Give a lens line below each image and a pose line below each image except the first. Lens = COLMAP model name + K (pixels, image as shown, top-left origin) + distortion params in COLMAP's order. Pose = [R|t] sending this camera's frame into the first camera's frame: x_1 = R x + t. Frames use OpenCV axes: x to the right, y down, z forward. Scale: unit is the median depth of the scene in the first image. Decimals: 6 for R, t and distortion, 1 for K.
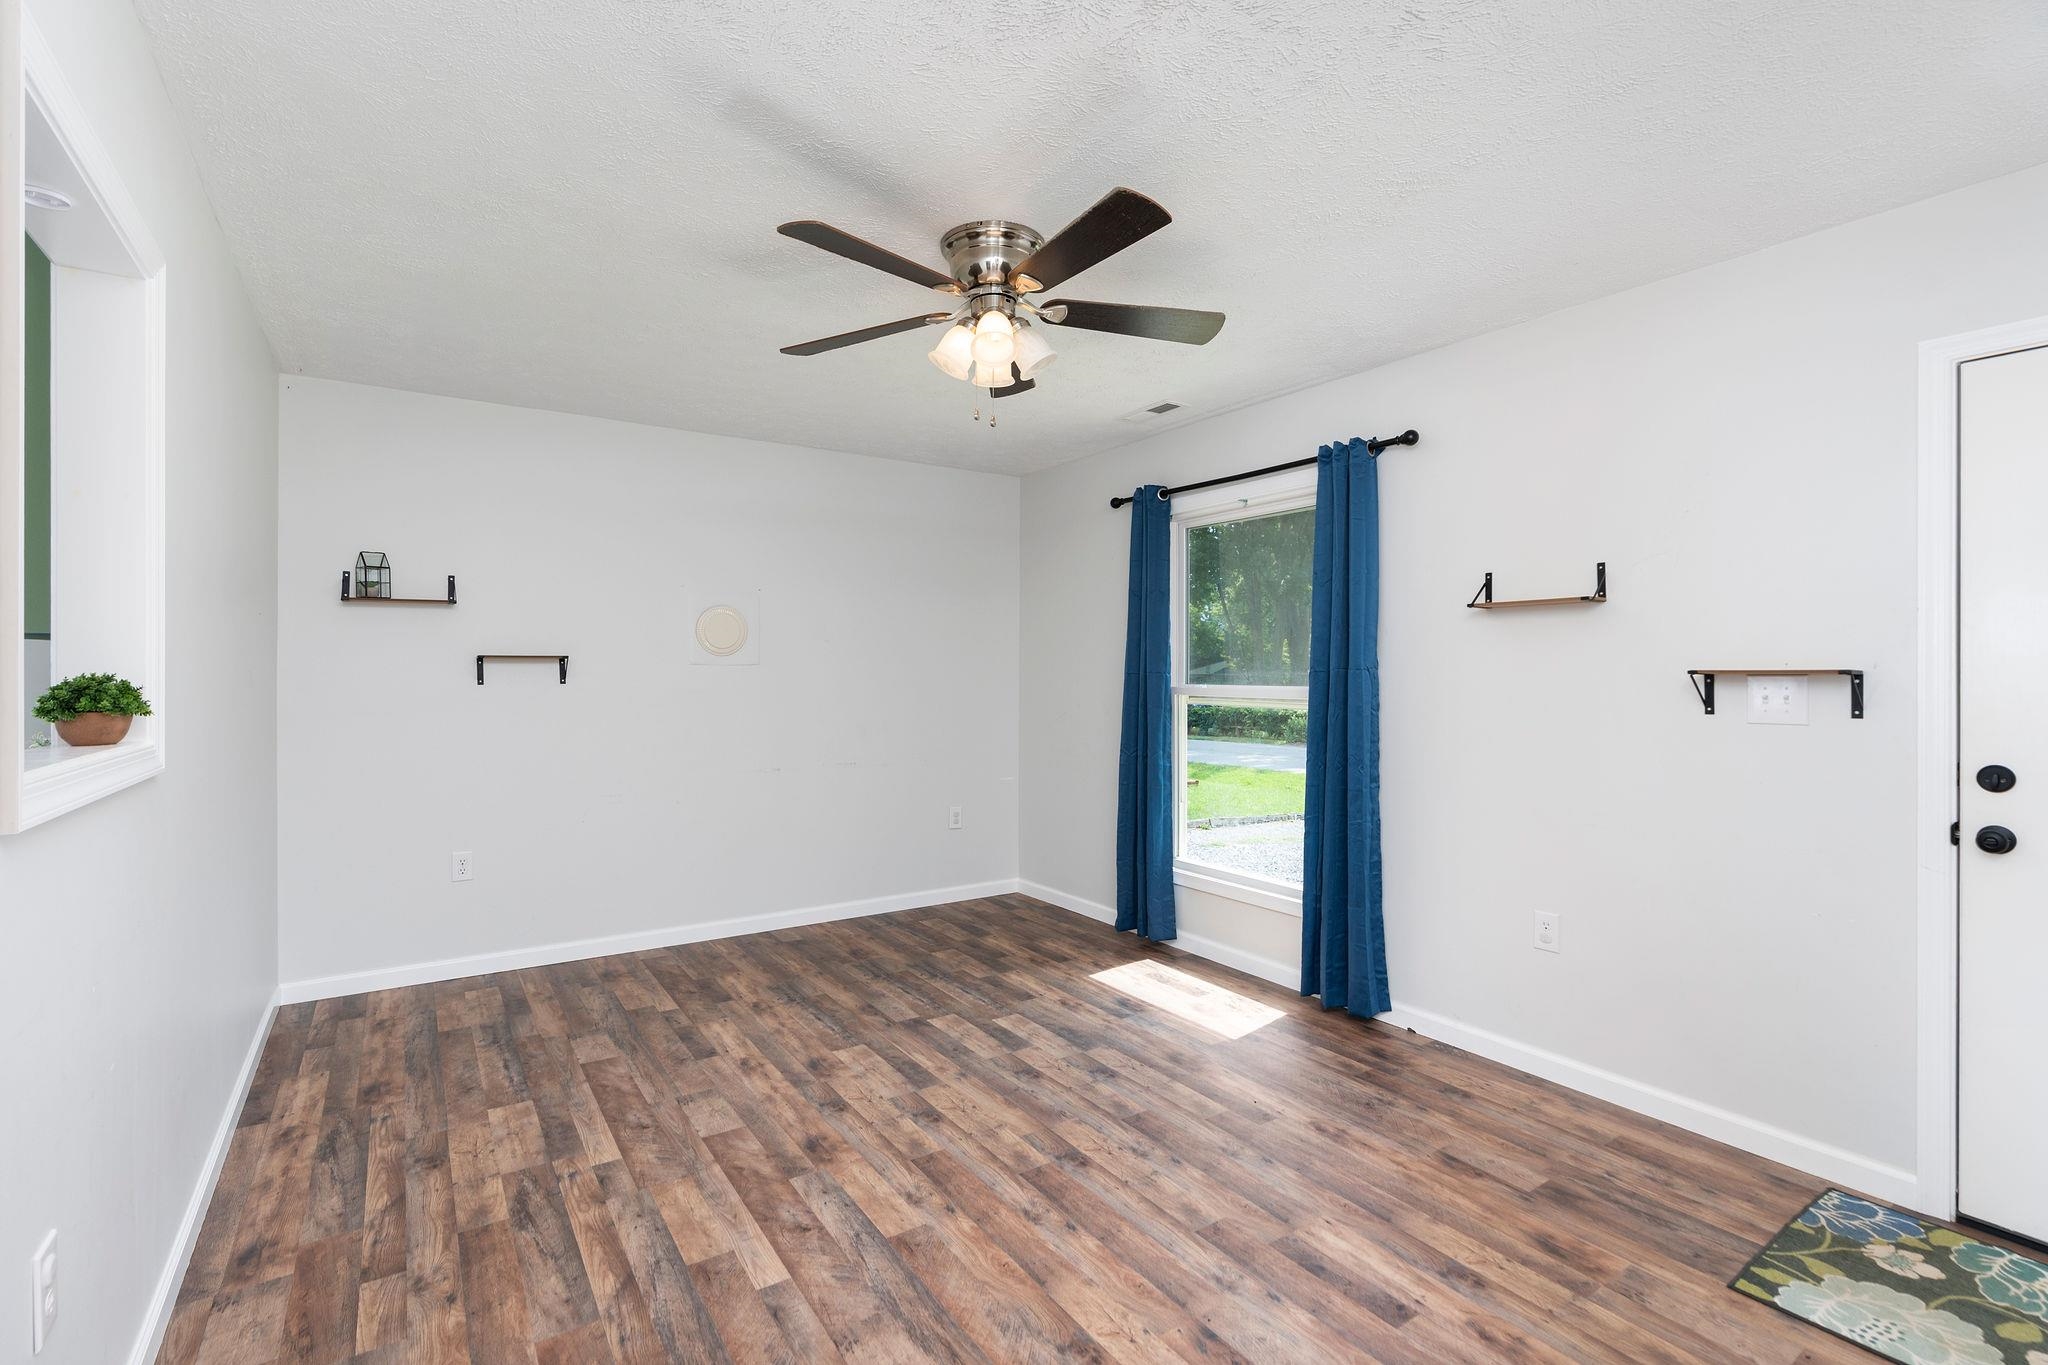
lens RADIAL K [[935.2, 0, 1014.1], [0, 935.2, 664.7], [0, 0, 1]] dist [-0.016912, 0.007016]
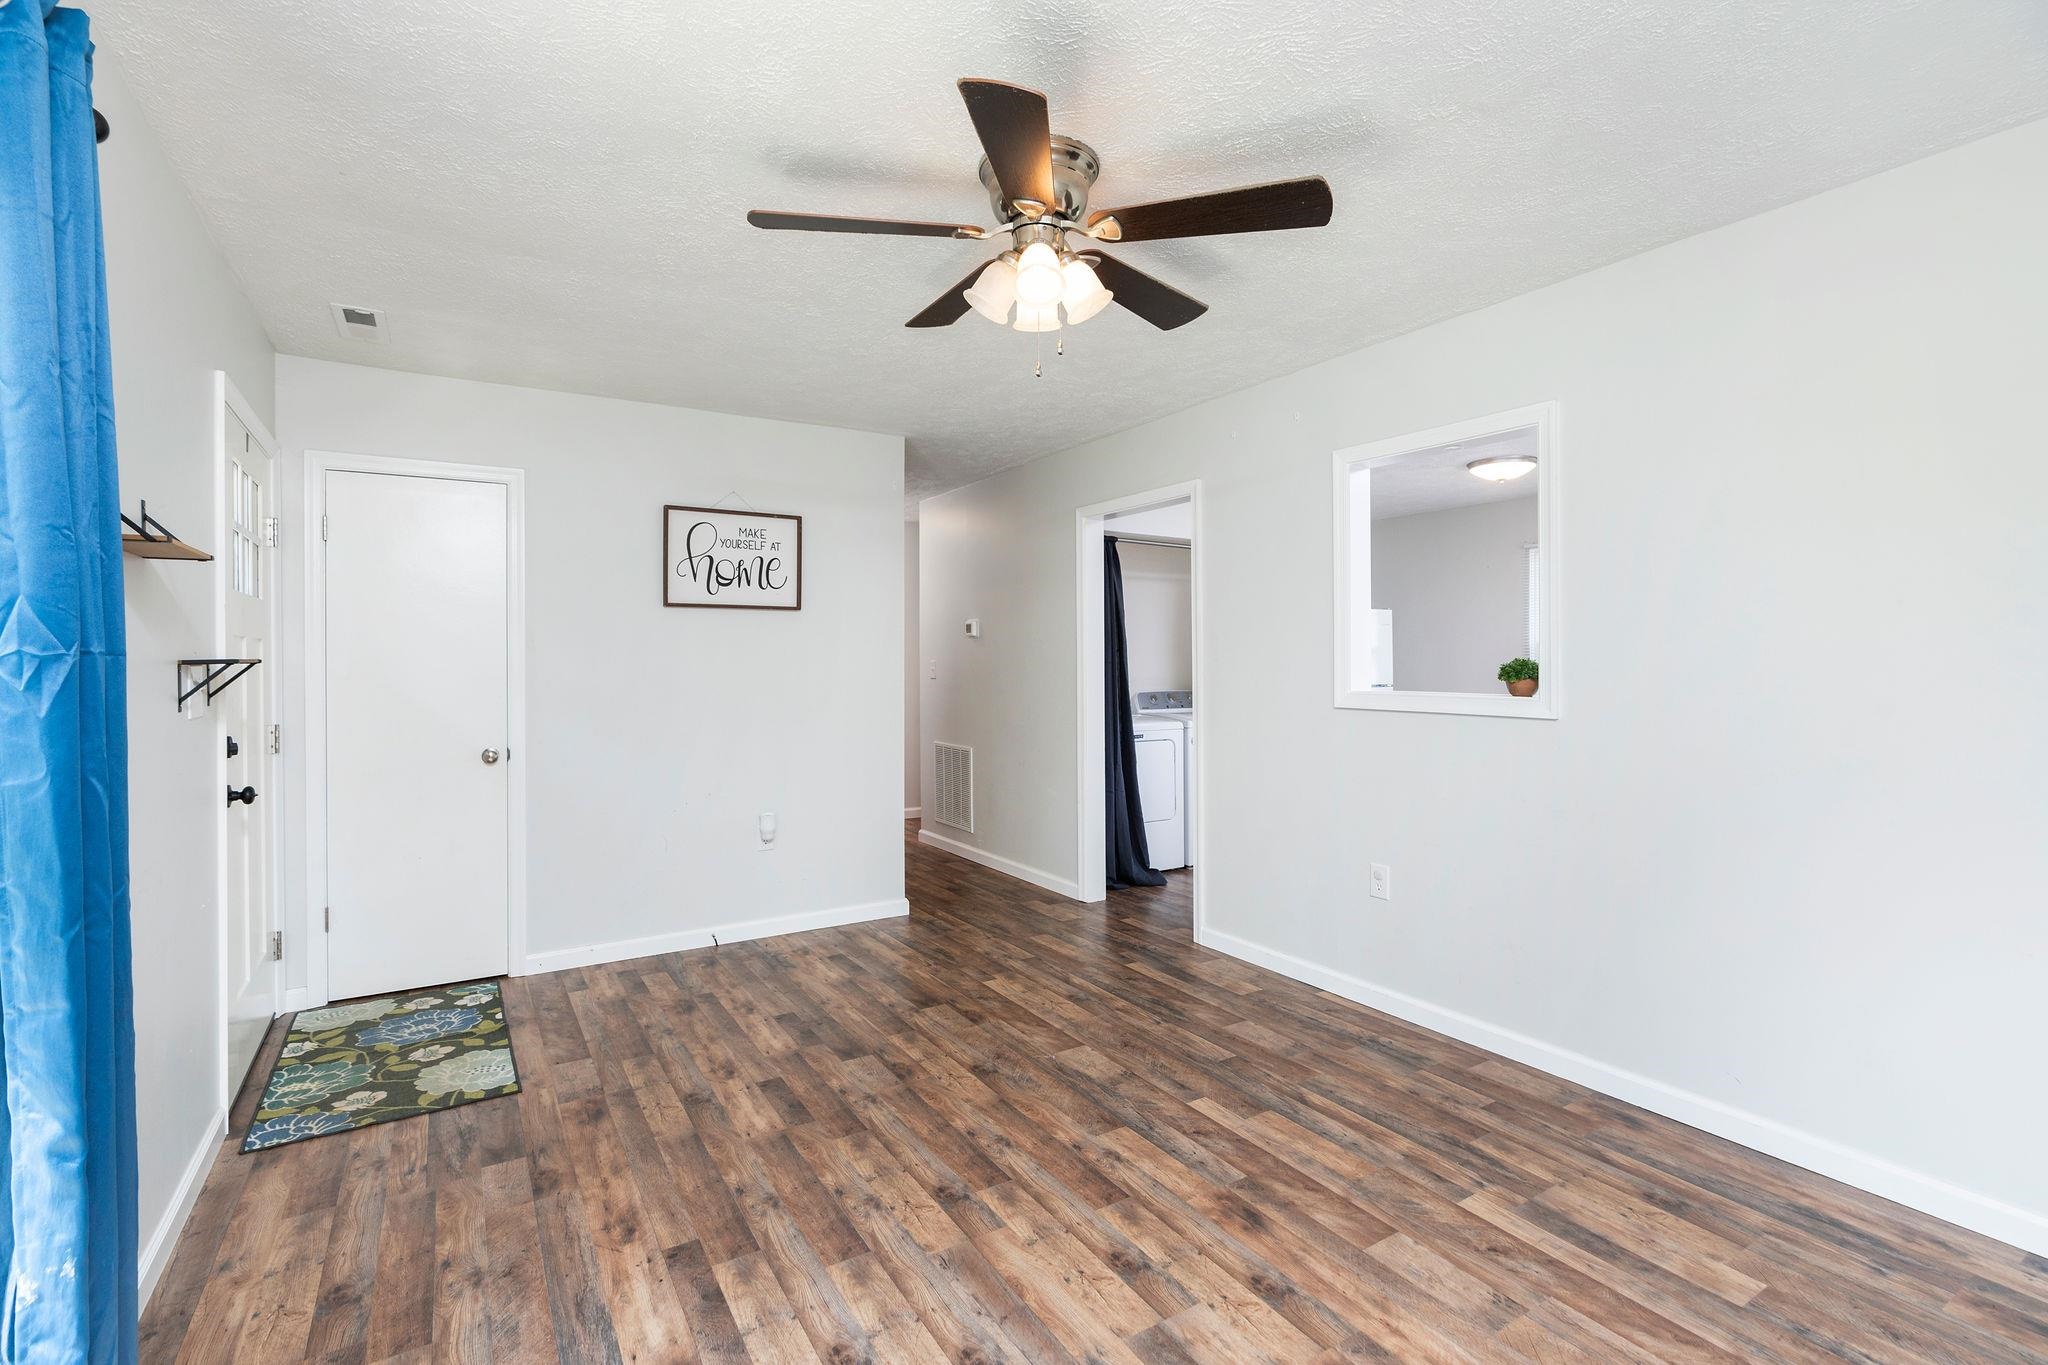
lens RADIAL K [[935.2, 0, 1014.1], [0, 935.2, 664.7], [0, 0, 1]] dist [-0.016912, 0.007016]
pose [[-0.999217, 0.003410, 0.039415, -0.033285], [0.003378, 0.999994, -0.000899, 0.014064], [-0.039418, -0.000765, -0.999223, 1.770071]]
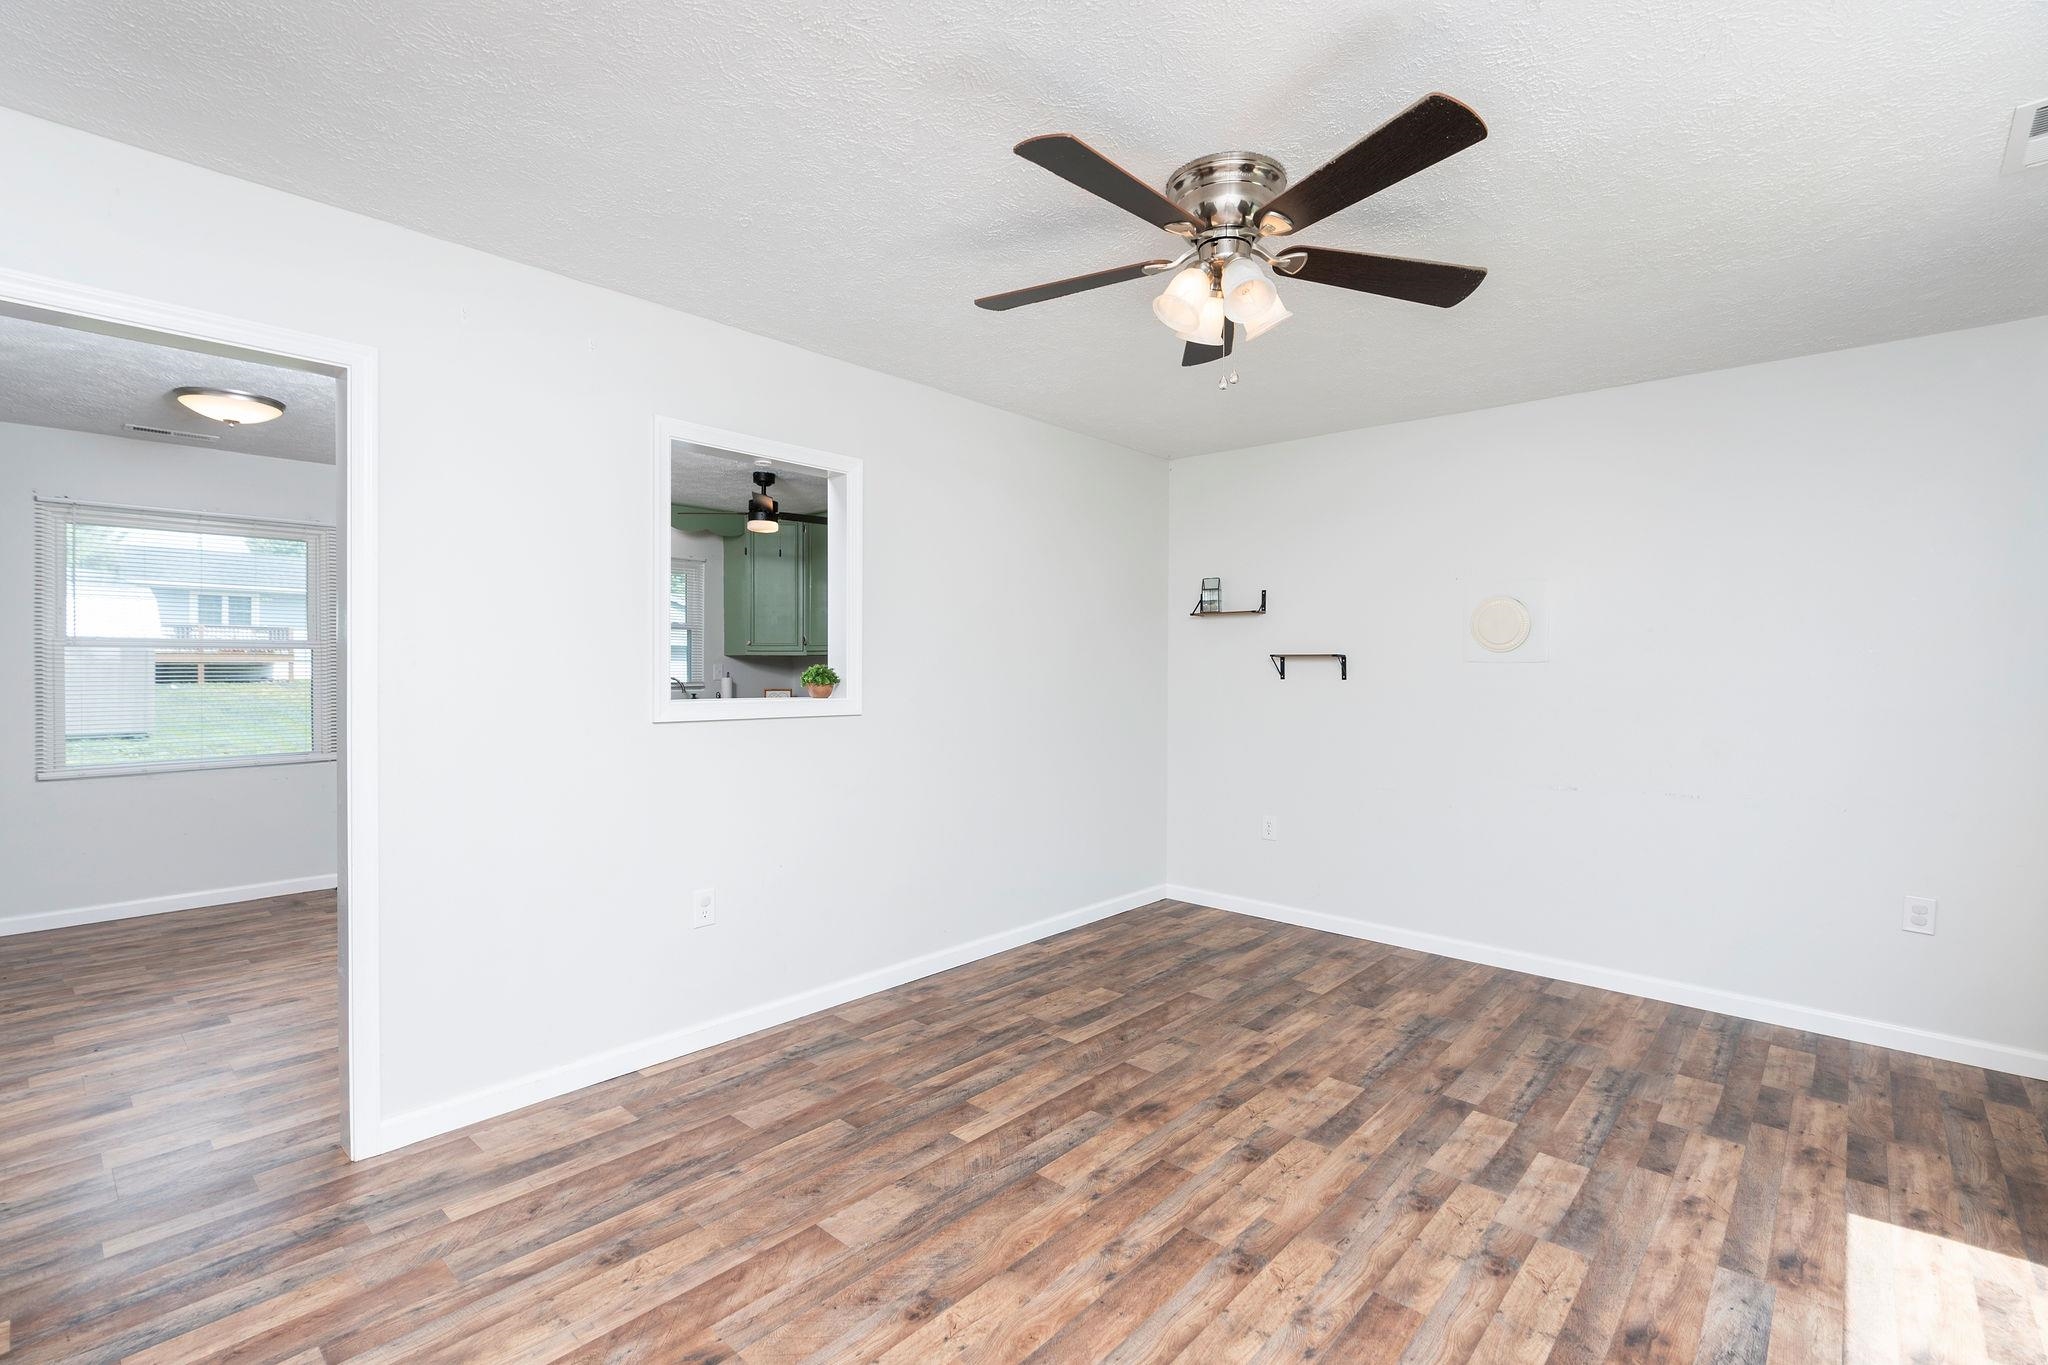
lens RADIAL K [[924.0, 0, 1013.1], [0, 924.0, 624.4], [0, 0, 1]] dist [-0.002733, 0.000449]
pose [[0.239210, -0.042459, -0.970039, 0.770873], [-0.001292, 0.999029, -0.044046, 0.004434], [0.970967, 0.011789, 0.238923, 0.559063]]
